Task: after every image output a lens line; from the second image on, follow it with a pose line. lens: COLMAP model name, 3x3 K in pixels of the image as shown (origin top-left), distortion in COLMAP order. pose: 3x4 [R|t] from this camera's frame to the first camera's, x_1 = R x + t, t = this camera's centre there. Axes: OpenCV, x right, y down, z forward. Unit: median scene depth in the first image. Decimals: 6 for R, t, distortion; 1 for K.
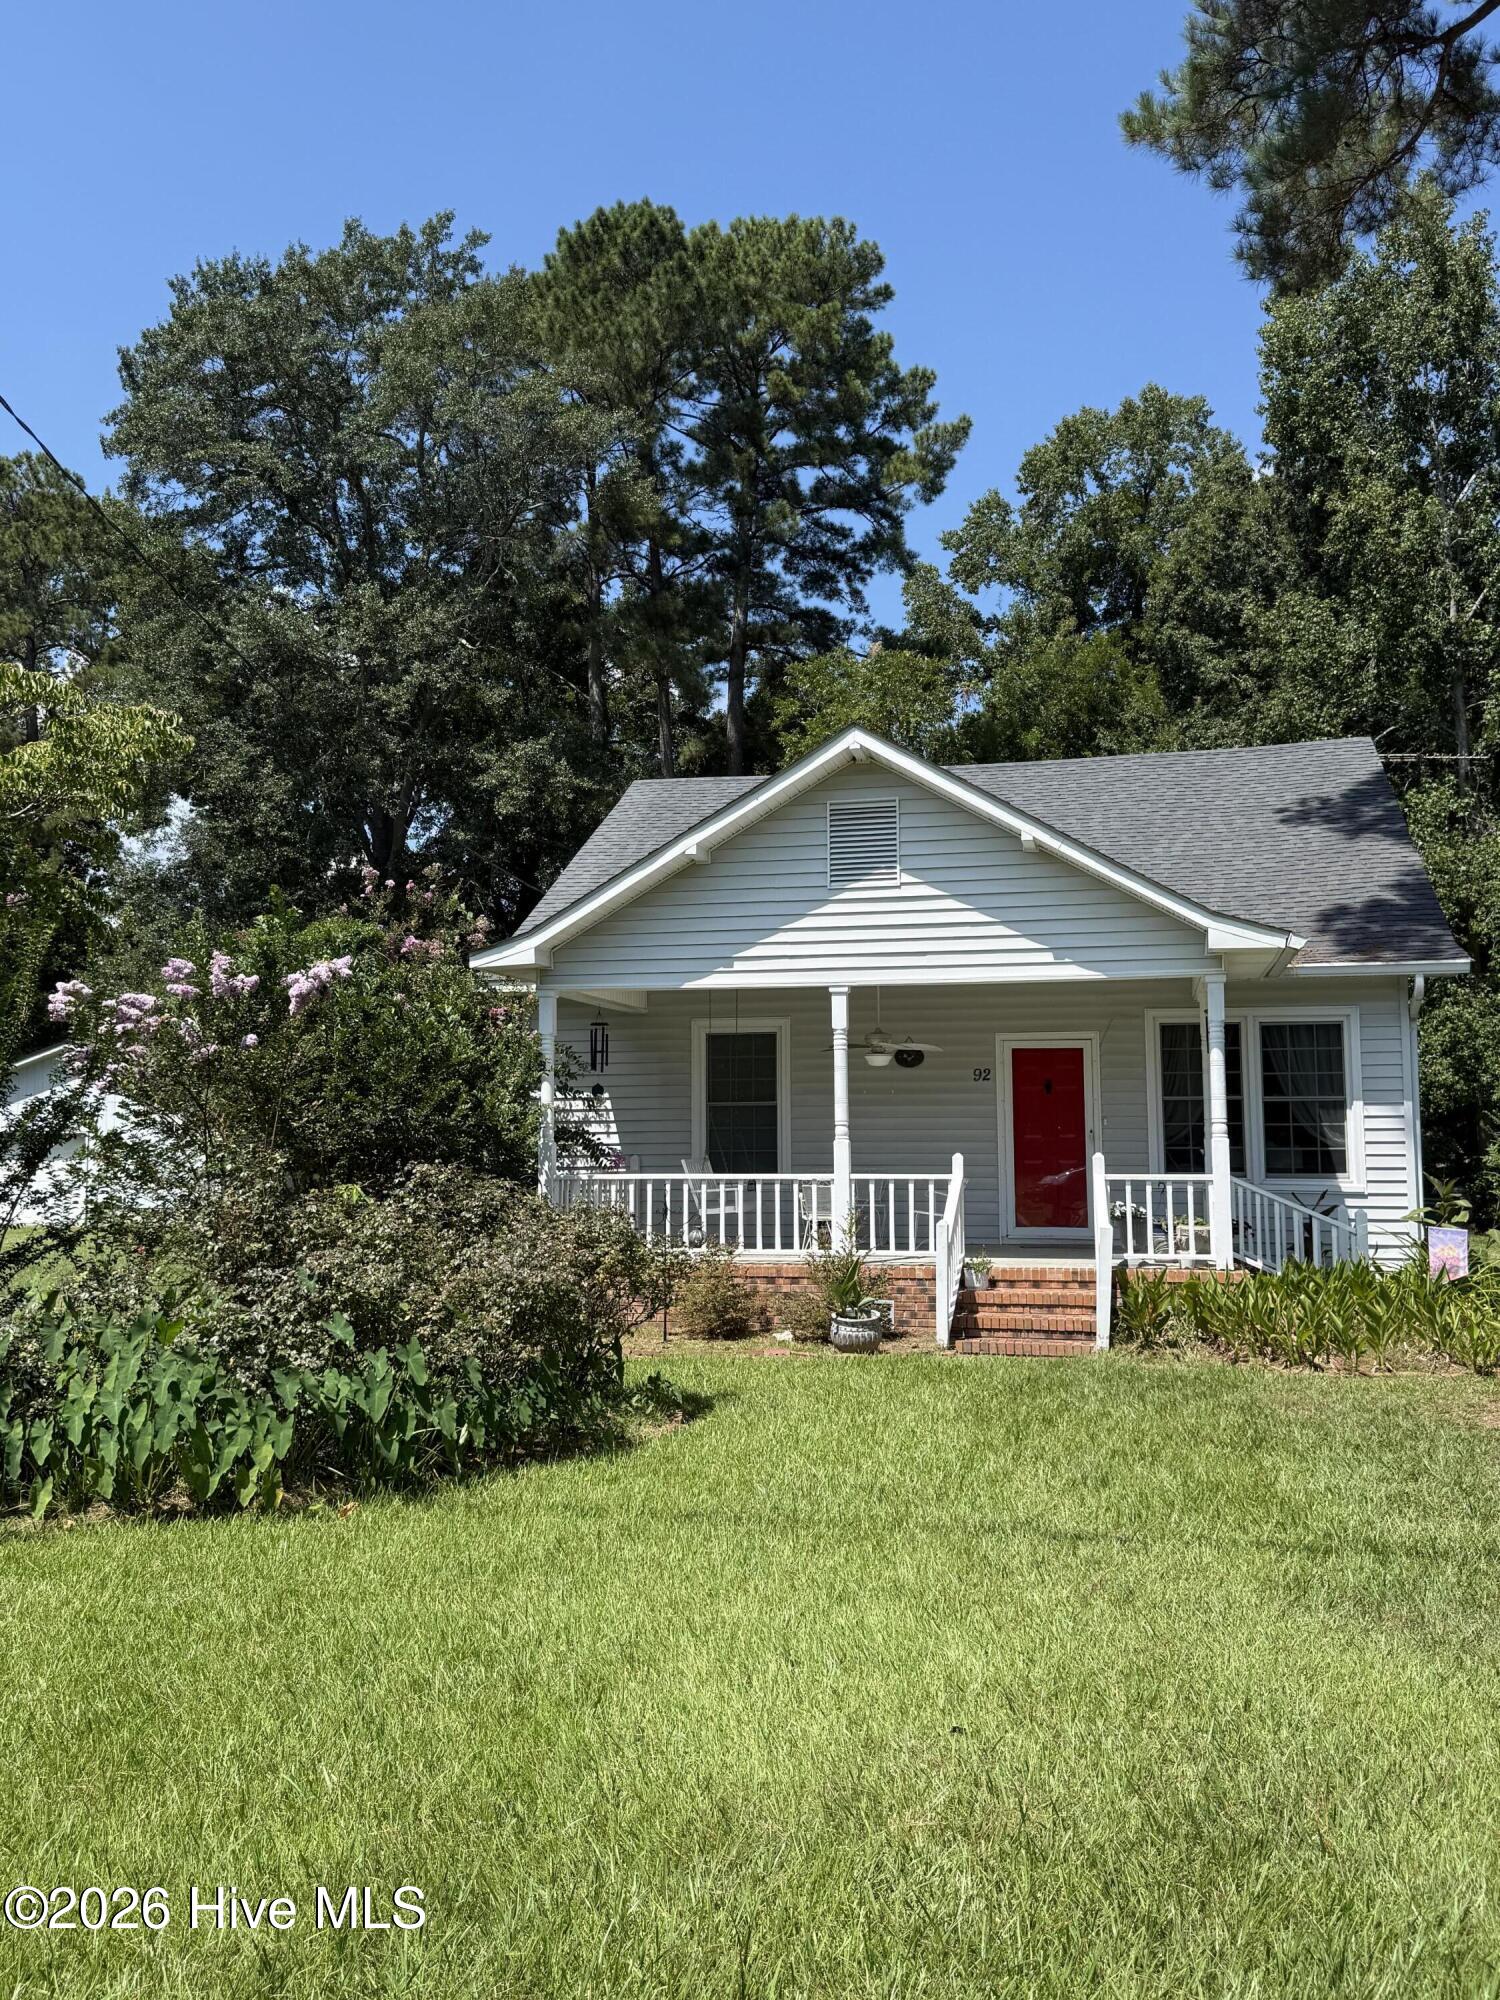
lens RADIAL K [[1804.7, 0, 750.0], [0, 1804.7, 1000.0], [0, 0, 1]] dist [0.147814, -0.159118]
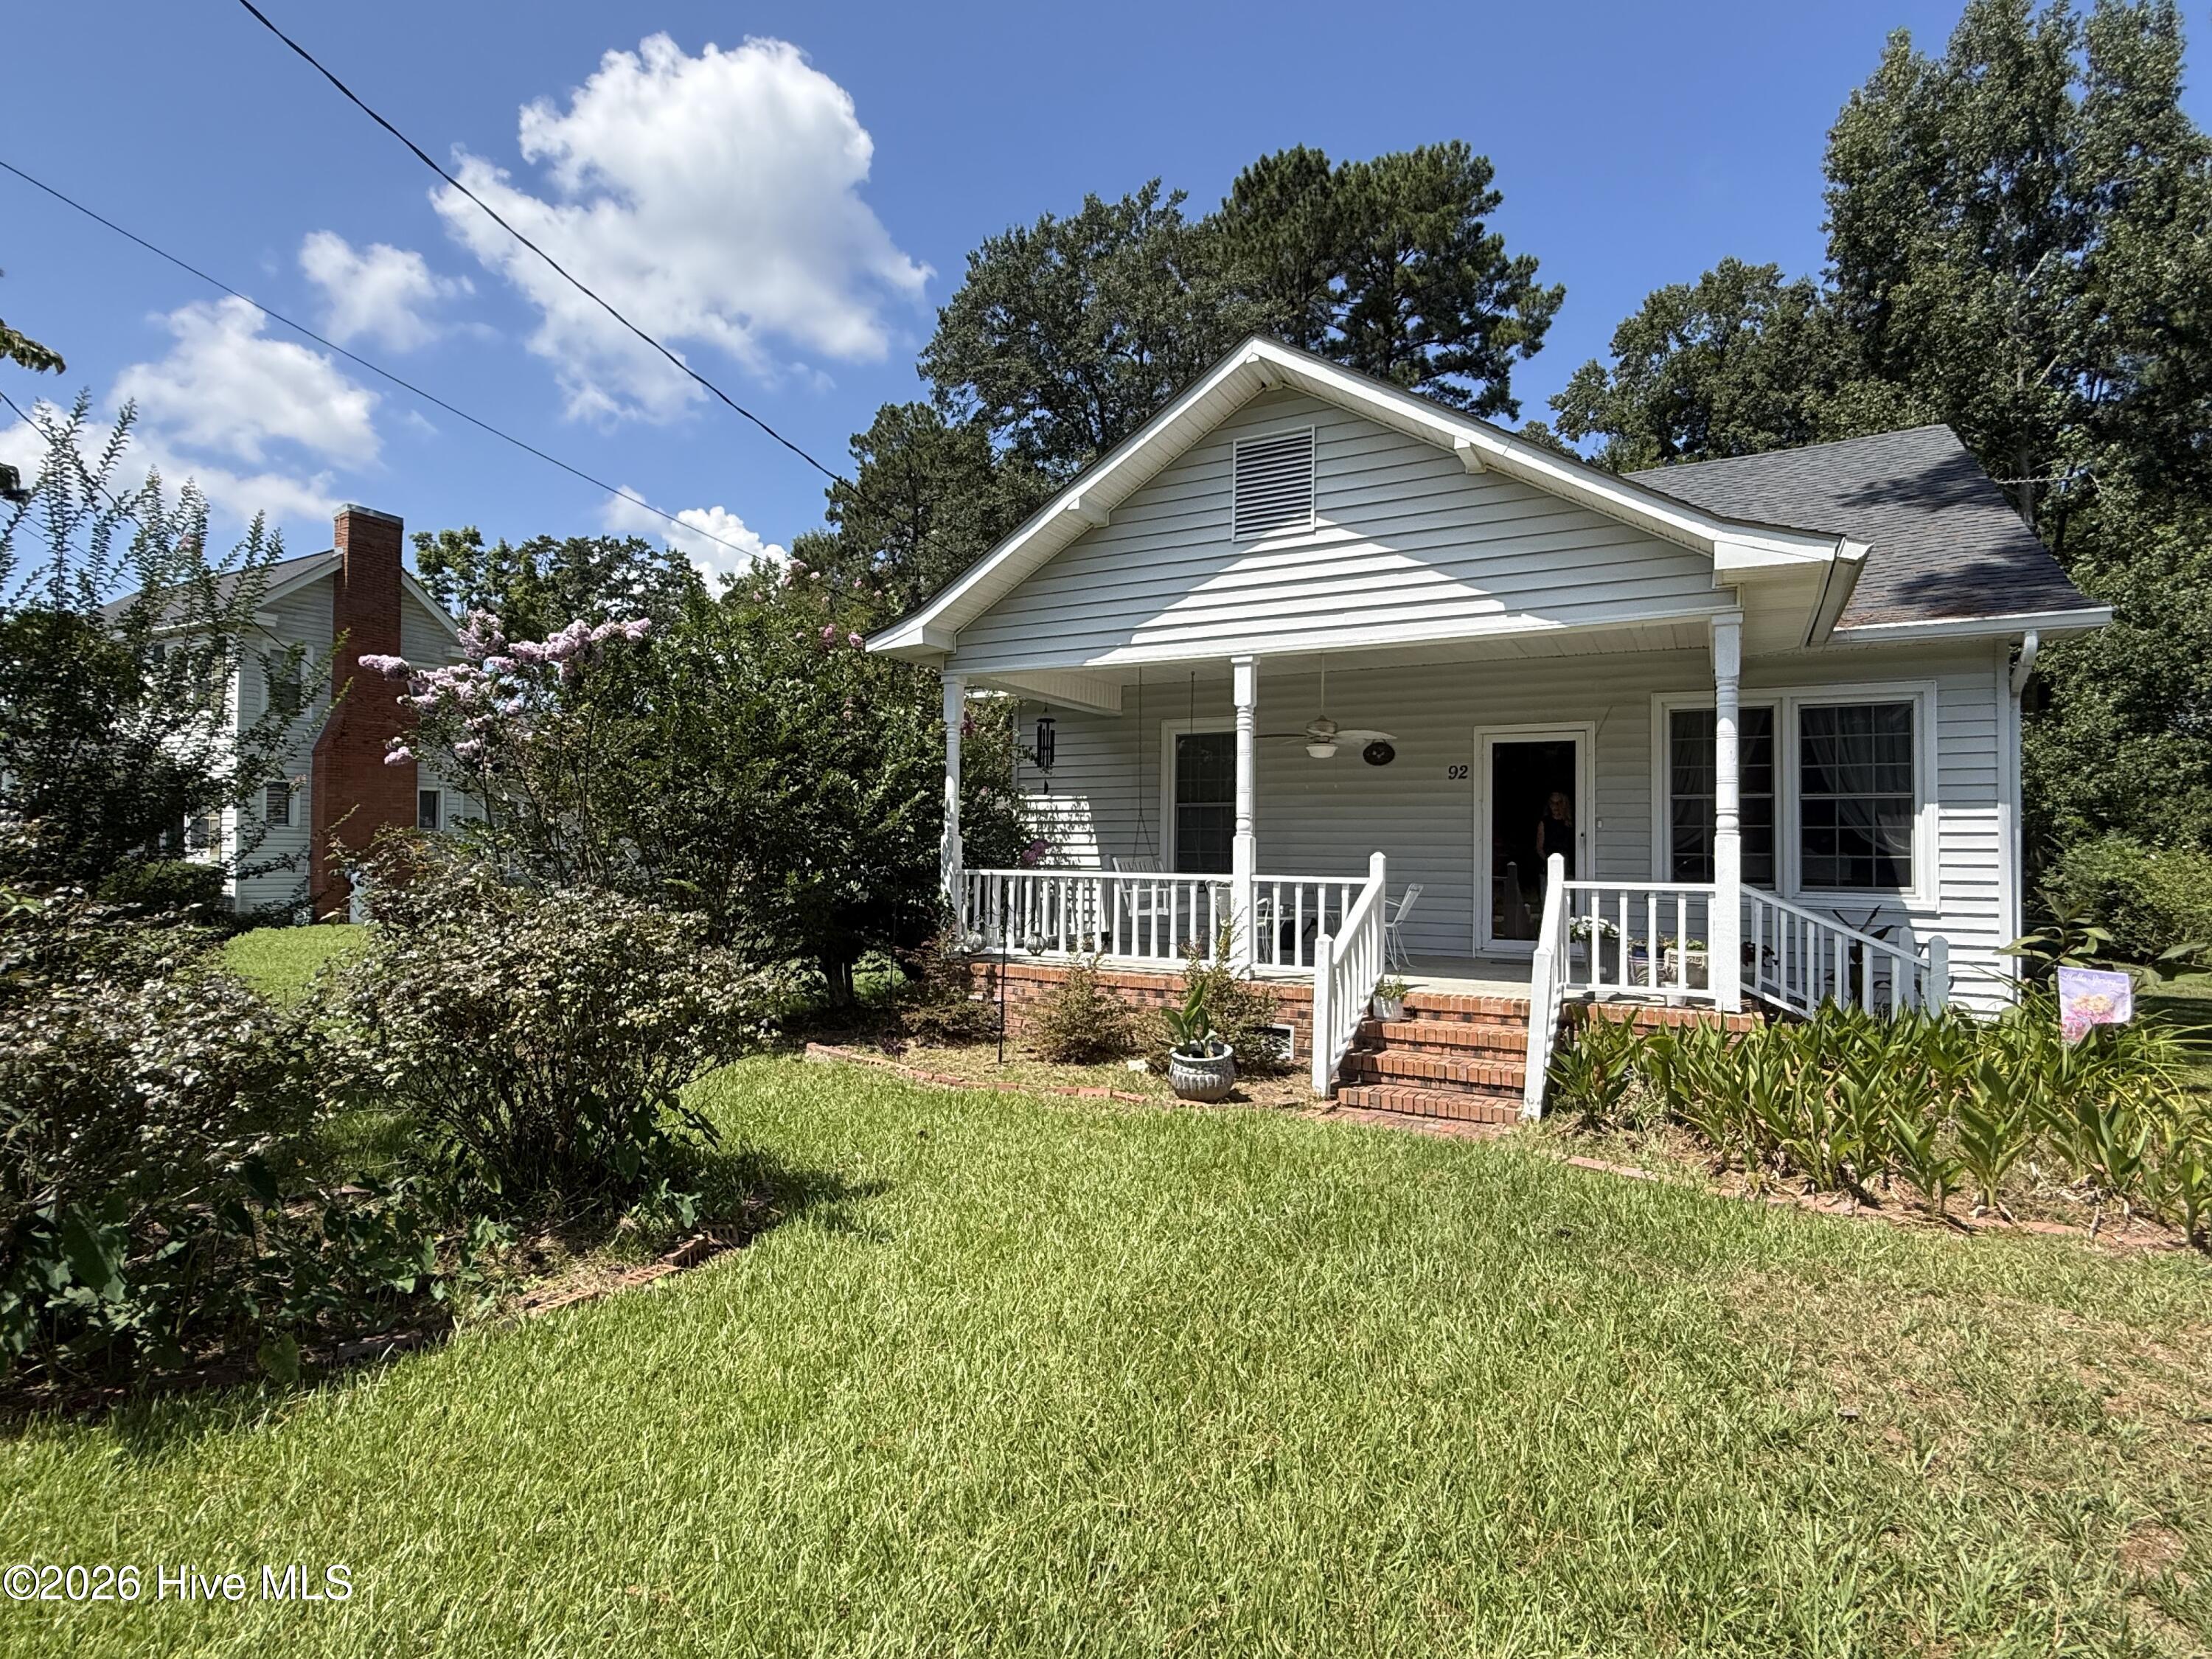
lens RADIAL K [[1131.8, 0, 1106.0], [0, 1131.8, 829.5], [0, 0, 1]] dist [-0.000142, 0.007566]
pose [[0.958545, 0.010610, -0.284743, 0.096696], [0.004048, 0.998699, 0.050840, 0.032177], [0.284911, -0.049885, 0.957255, 0.320764]]
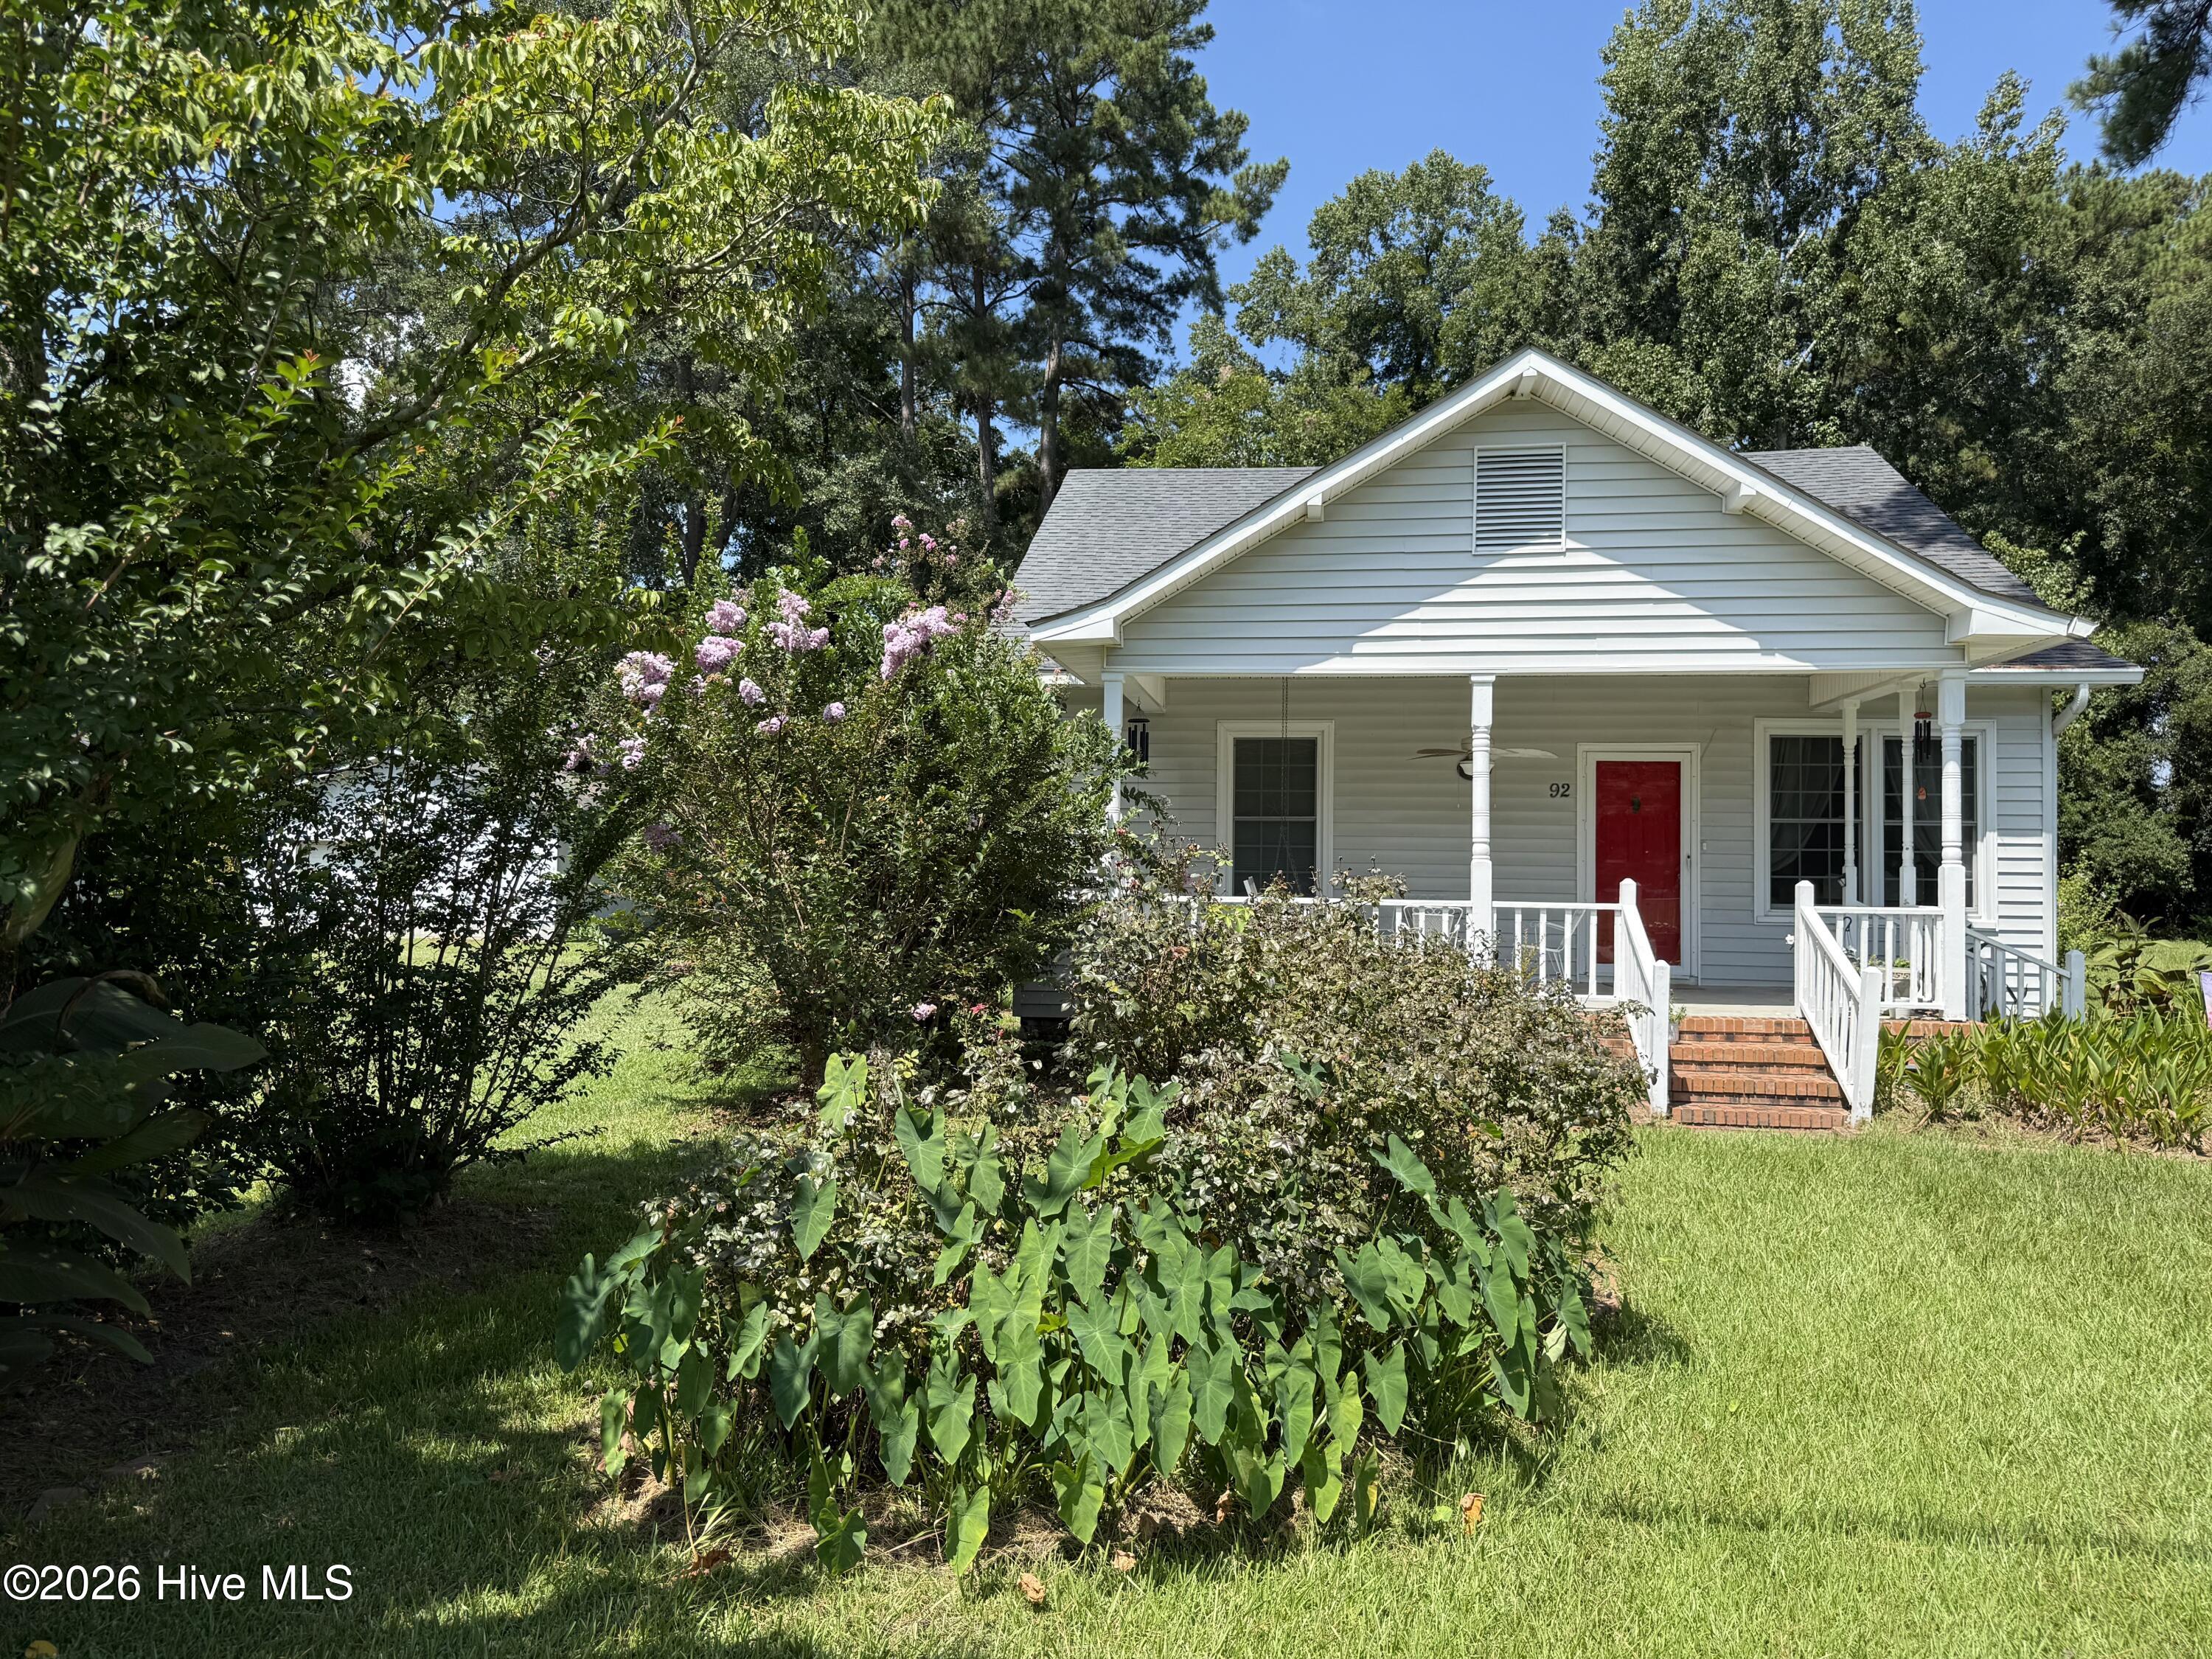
lens RADIAL K [[1624.1, 0, 1106.0], [0, 1624.1, 829.5], [0, 0, 1]] dist [0.032914, -0.002327]
pose [[0.995443, 0.017546, 0.093734, -0.131118], [-0.022416, 0.998439, 0.051159, 0.019842], [-0.092690, -0.053027, 0.994282, 0.191216]]
